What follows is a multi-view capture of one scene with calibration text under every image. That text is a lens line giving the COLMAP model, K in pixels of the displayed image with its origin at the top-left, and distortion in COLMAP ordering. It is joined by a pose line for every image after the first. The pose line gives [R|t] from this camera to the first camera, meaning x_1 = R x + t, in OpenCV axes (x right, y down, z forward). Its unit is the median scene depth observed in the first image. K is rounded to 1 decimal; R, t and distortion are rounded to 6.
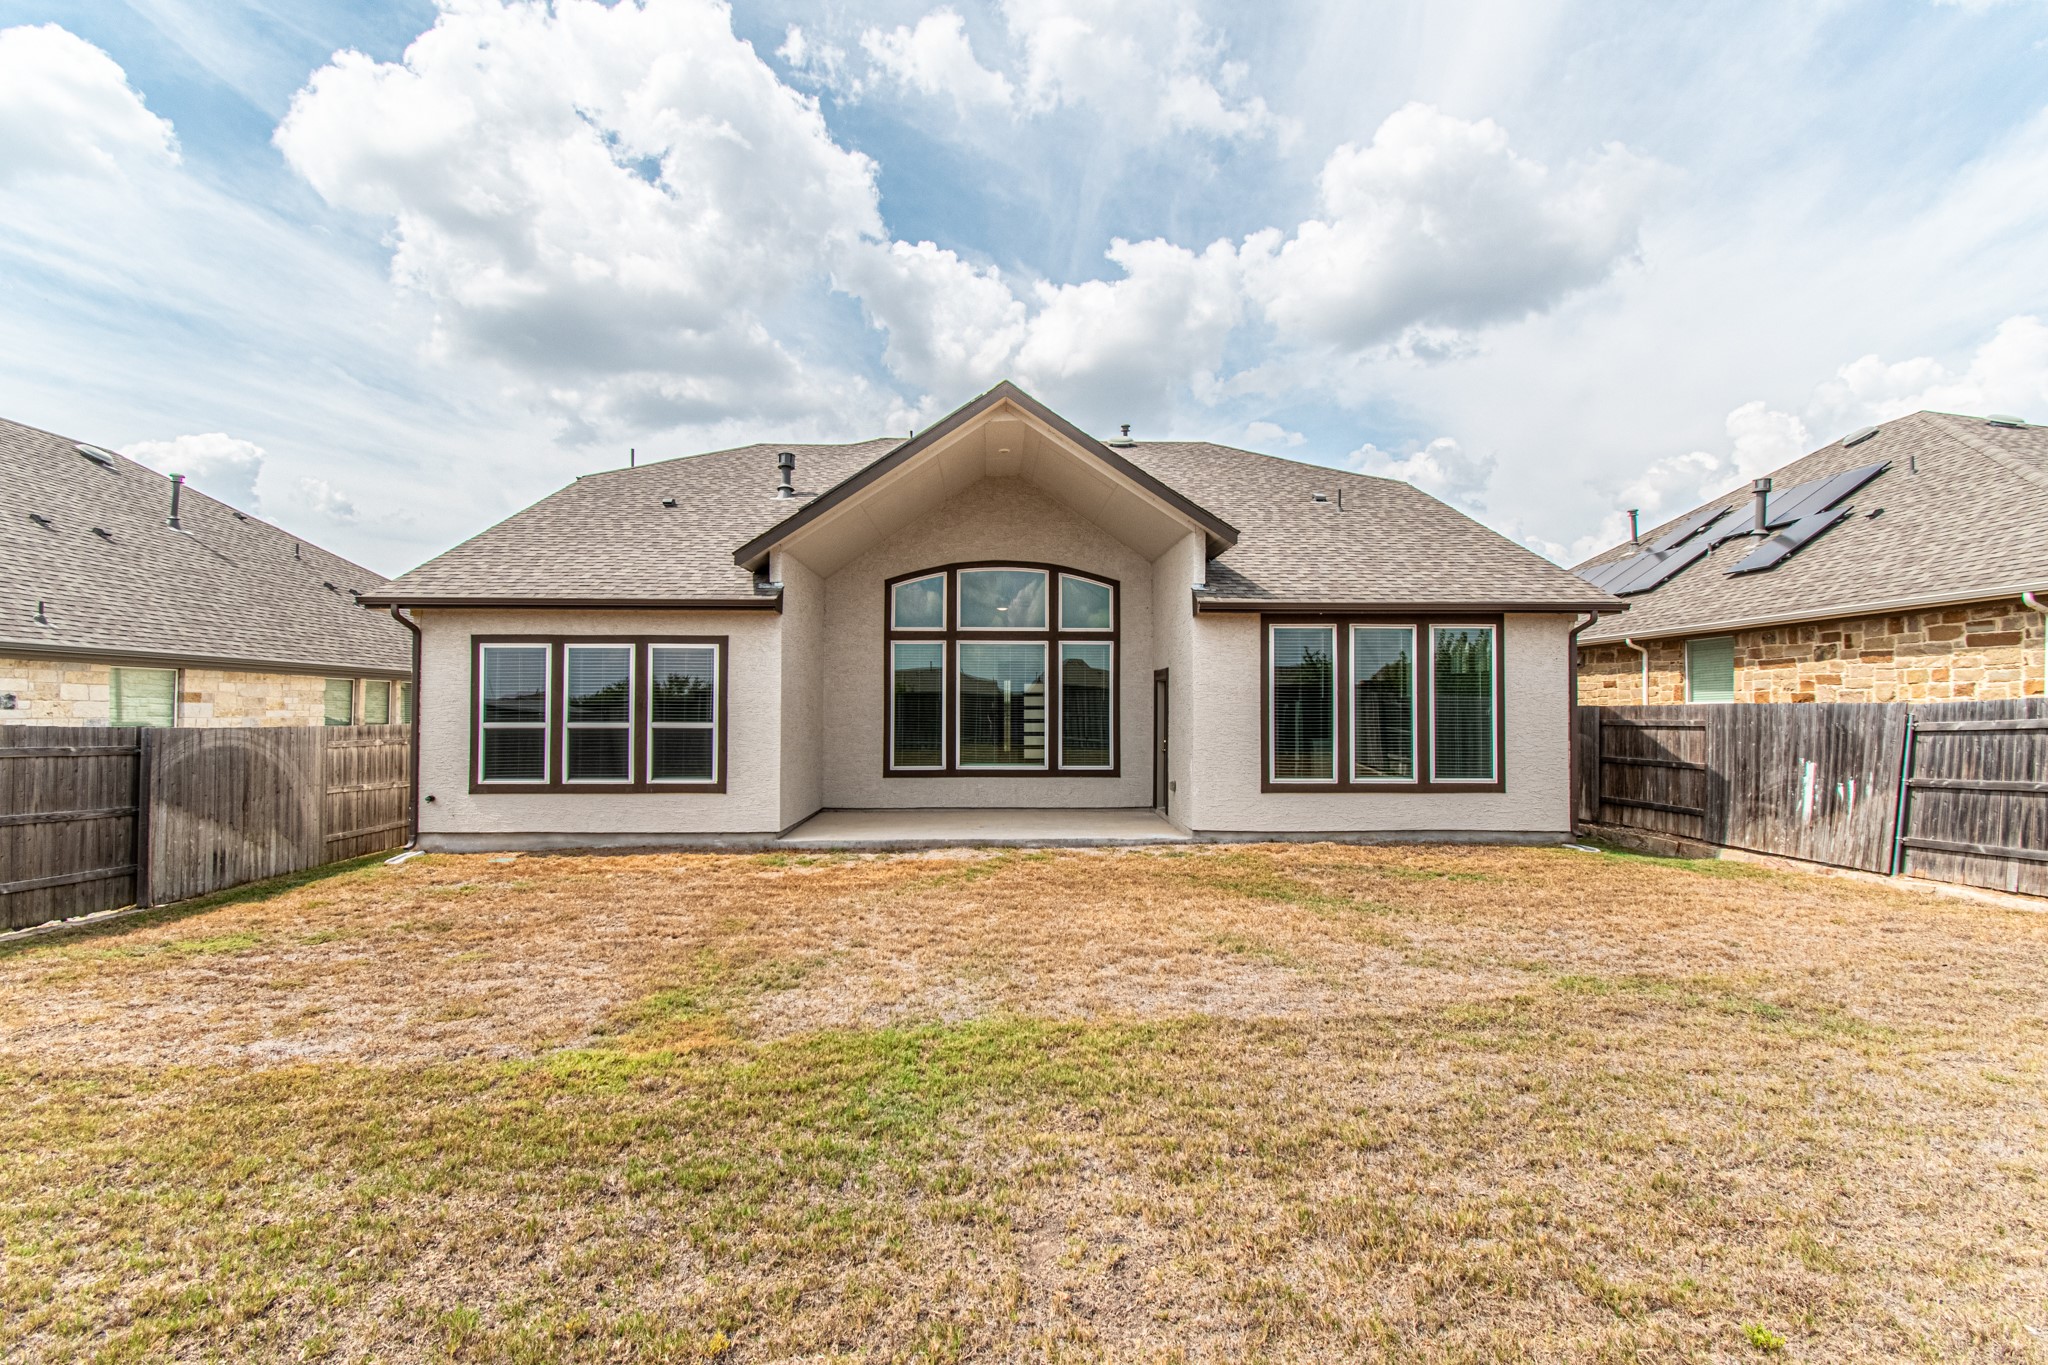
lens RADIAL K [[904.5, 0, 980.6], [0, 904.5, 693.3], [0, 0, 1]] dist [0.033594, -0.024057]
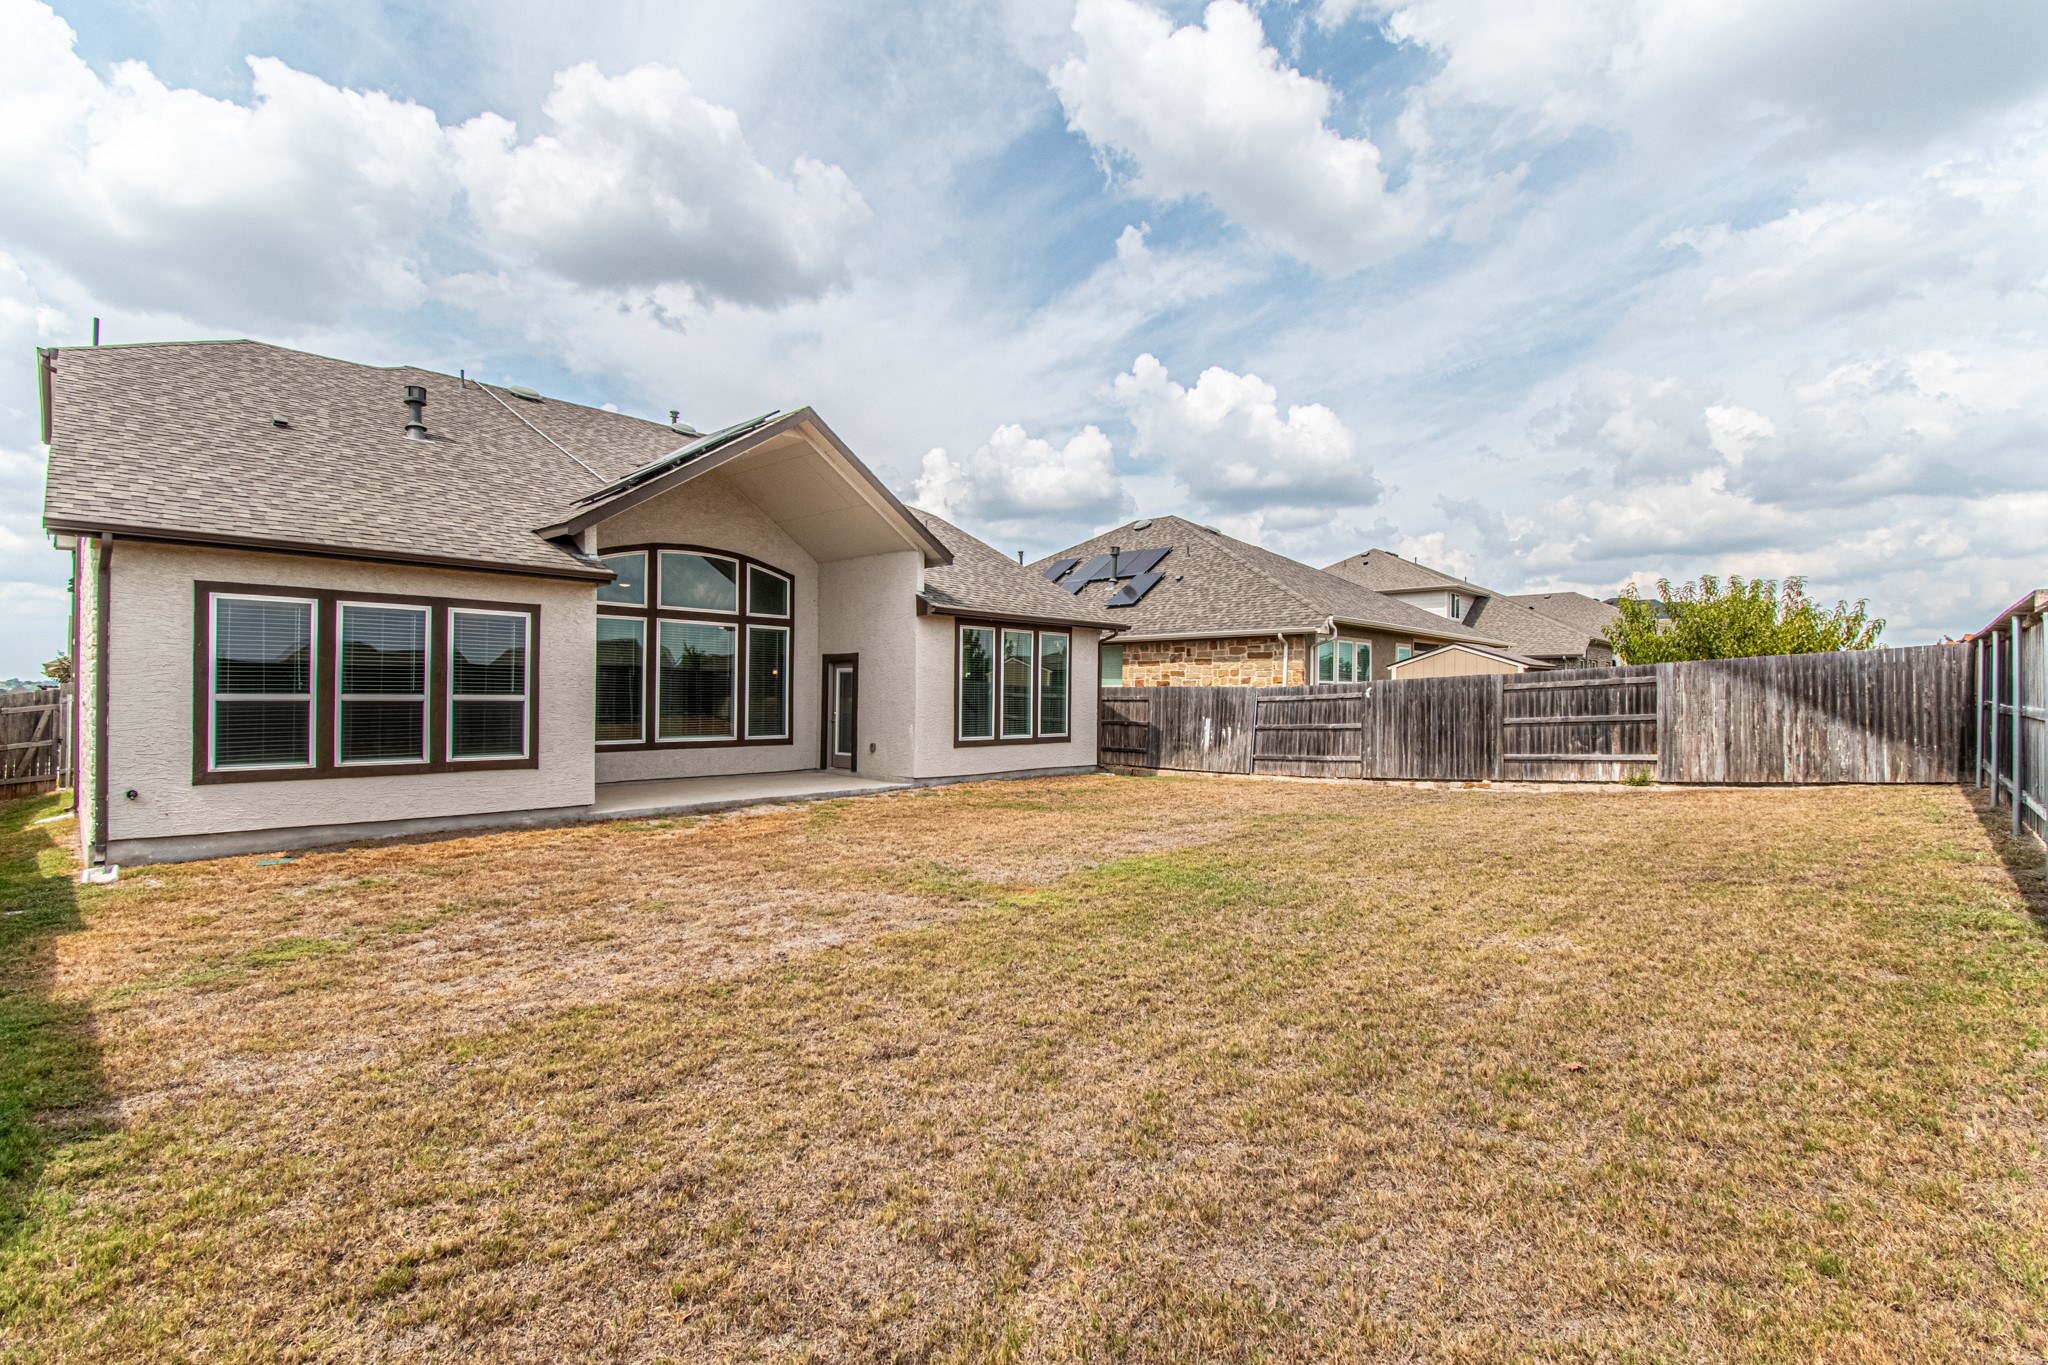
lens RADIAL K [[877.6, 0, 1031.0], [0, 877.6, 686.7], [0, 0, 1]] dist [0.048321, -0.026838]
pose [[0.726143, 0.010576, 0.687462, -0.531593], [-0.020657, 0.999766, 0.006438, 0.006397], [-0.687233, -0.018876, 0.726192, -0.041609]]
